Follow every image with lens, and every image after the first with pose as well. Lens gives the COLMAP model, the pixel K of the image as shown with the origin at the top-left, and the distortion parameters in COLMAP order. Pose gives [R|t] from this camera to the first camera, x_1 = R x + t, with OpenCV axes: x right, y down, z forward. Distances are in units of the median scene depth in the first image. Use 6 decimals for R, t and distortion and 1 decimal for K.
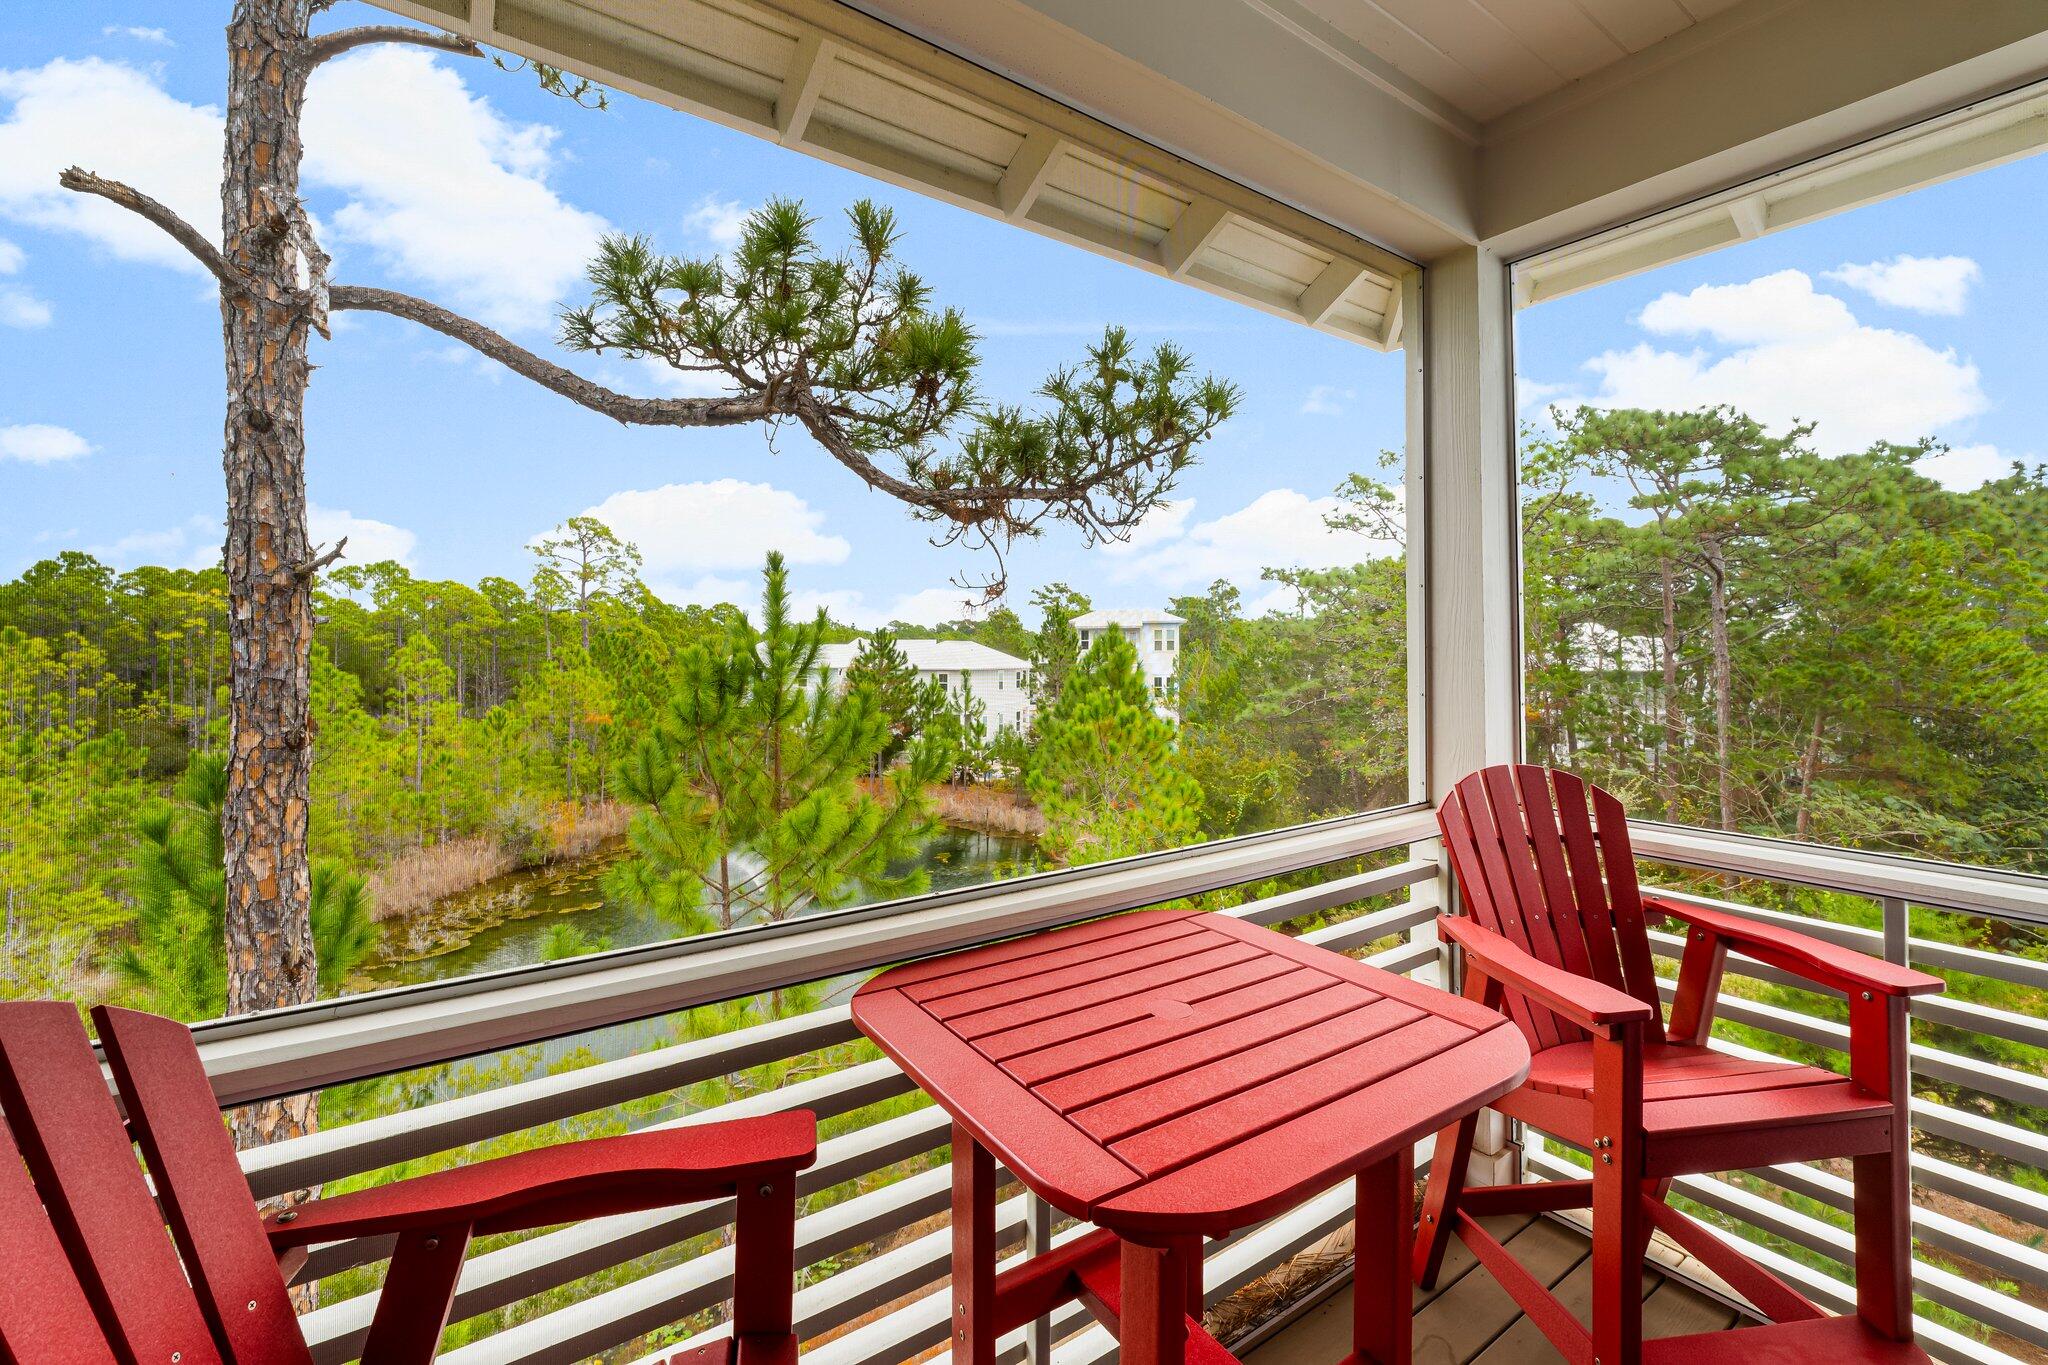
lens RADIAL K [[873.7, 0, 1064.7], [0, 873.7, 648.2], [0, 0, 1]] dist [-0.009926, 0.000001]
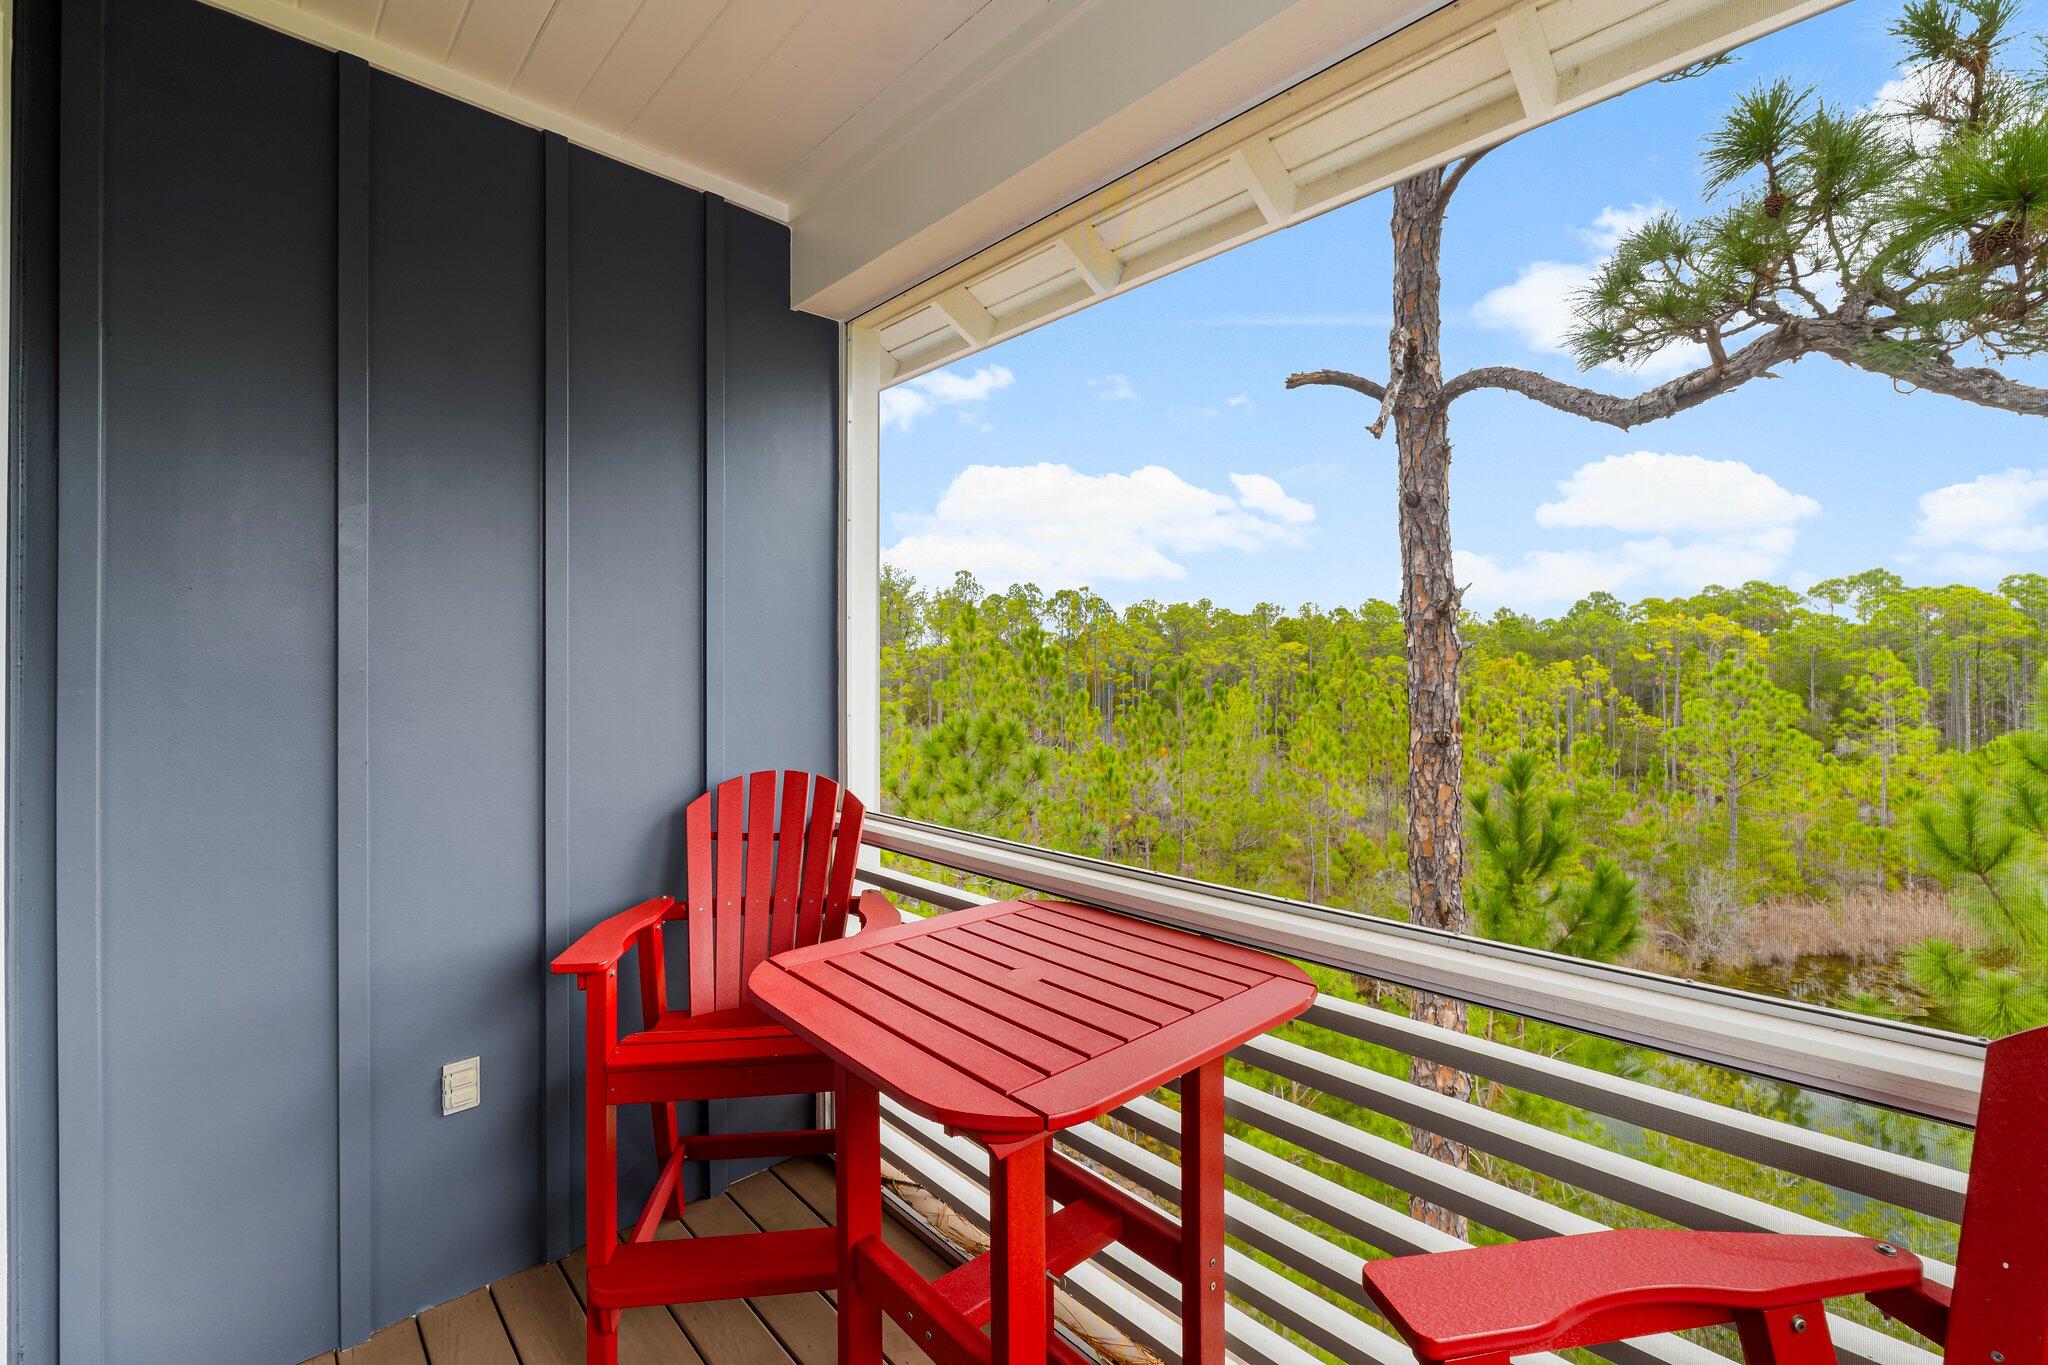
lens RADIAL K [[873.7, 0, 1026.7], [0, 873.7, 673.0], [0, 0, 1]] dist [-0.009926, 0.000001]
pose [[0.126399, 0.000081, -0.991979, 0.202541], [0.007598, 0.999971, 0.001050, 0.001132], [0.991950, -0.007669, 0.126395, 0.134405]]
